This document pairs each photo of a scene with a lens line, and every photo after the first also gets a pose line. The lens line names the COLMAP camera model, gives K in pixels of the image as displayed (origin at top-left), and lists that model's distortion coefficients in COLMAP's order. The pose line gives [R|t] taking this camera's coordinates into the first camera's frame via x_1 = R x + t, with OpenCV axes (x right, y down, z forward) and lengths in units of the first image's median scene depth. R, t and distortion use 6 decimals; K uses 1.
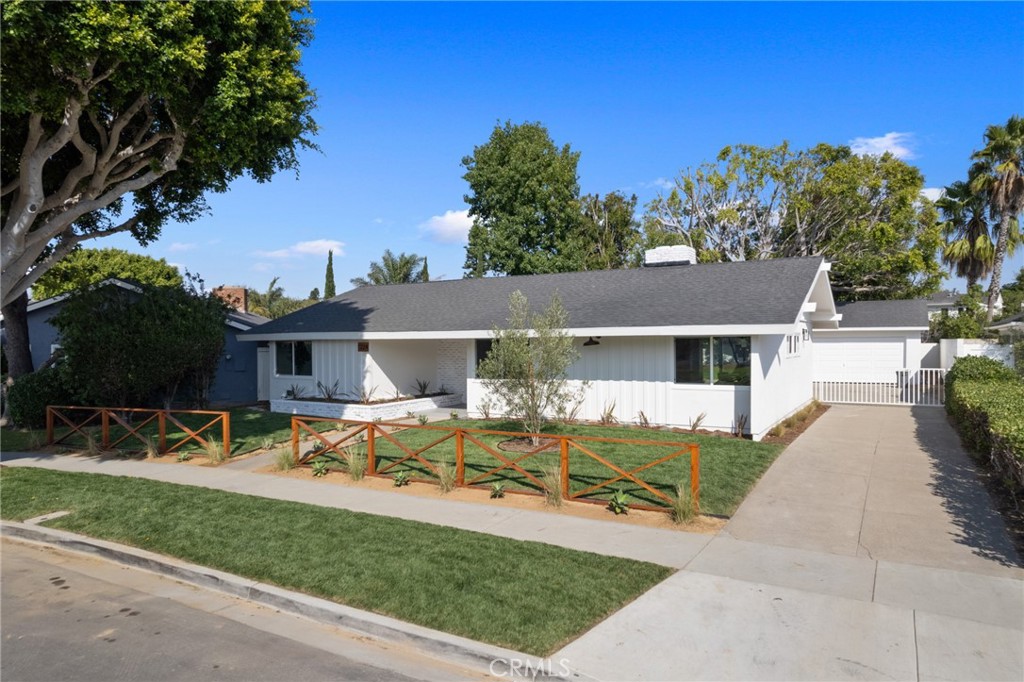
lens RADIAL K [[649.2, 0, 519.3], [0, 649.2, 347.6], [0, 0, 1]] dist [-0.042059, 0.034096]
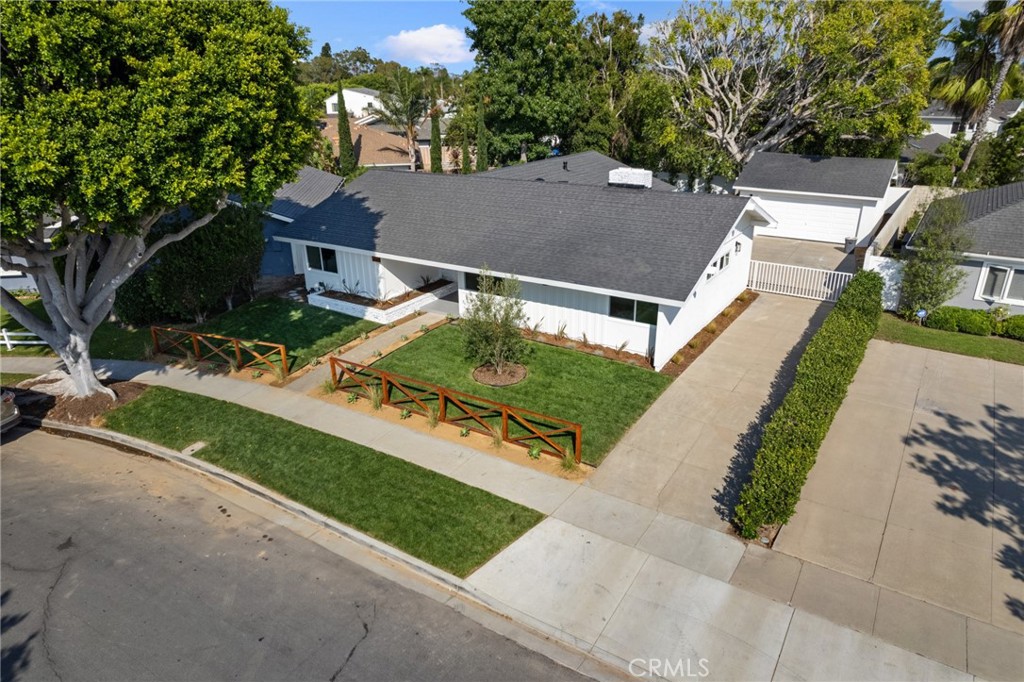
lens RADIAL K [[649.2, 0, 518.2], [0, 649.2, 345.0], [0, 0, 1]] dist [-0.042059, 0.034096]
pose [[0.999100, 0.008922, -0.041459, 0.101265], [0.006899, 0.930394, 0.366496, -0.350333], [0.041843, -0.366452, 0.929496, -0.247329]]
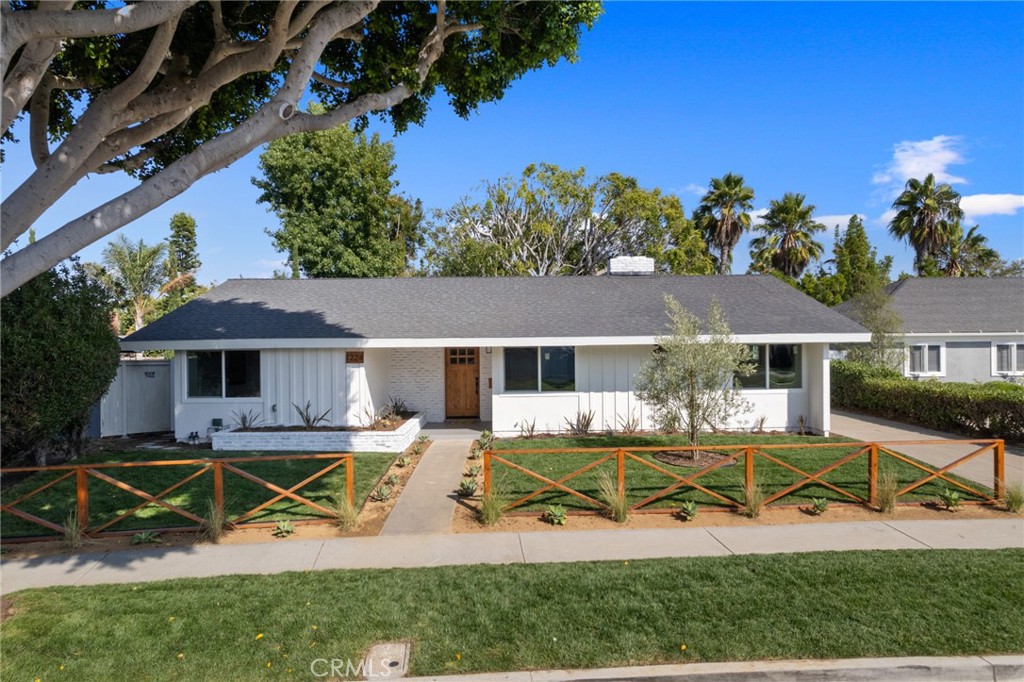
lens RADIAL K [[649.2, 0, 512.1], [0, 649.2, 348.4], [0, 0, 1]] dist [-0.042059, 0.034096]
pose [[0.856108, -0.002446, 0.516792, -0.558495], [0.009123, 0.999905, -0.010379, -0.002475], [-0.516717, 0.013600, 0.856048, 0.268954]]
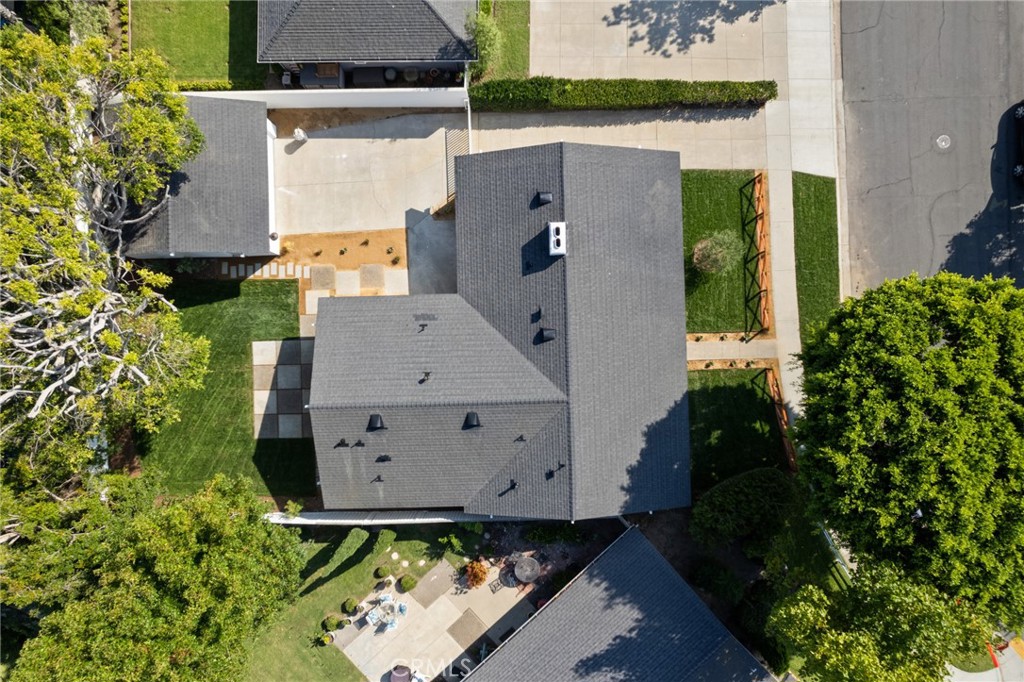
lens RADIAL K [[649.2, 0, 536.1], [0, 649.2, 335.6], [0, 0, 1]] dist [-0.042059, 0.034096]
pose [[-0.529724, -0.848163, 0.003459, 0.087551], [0.011692, -0.003225, 0.999926, -1.926717], [-0.848089, 0.529726, 0.011625, 1.386664]]
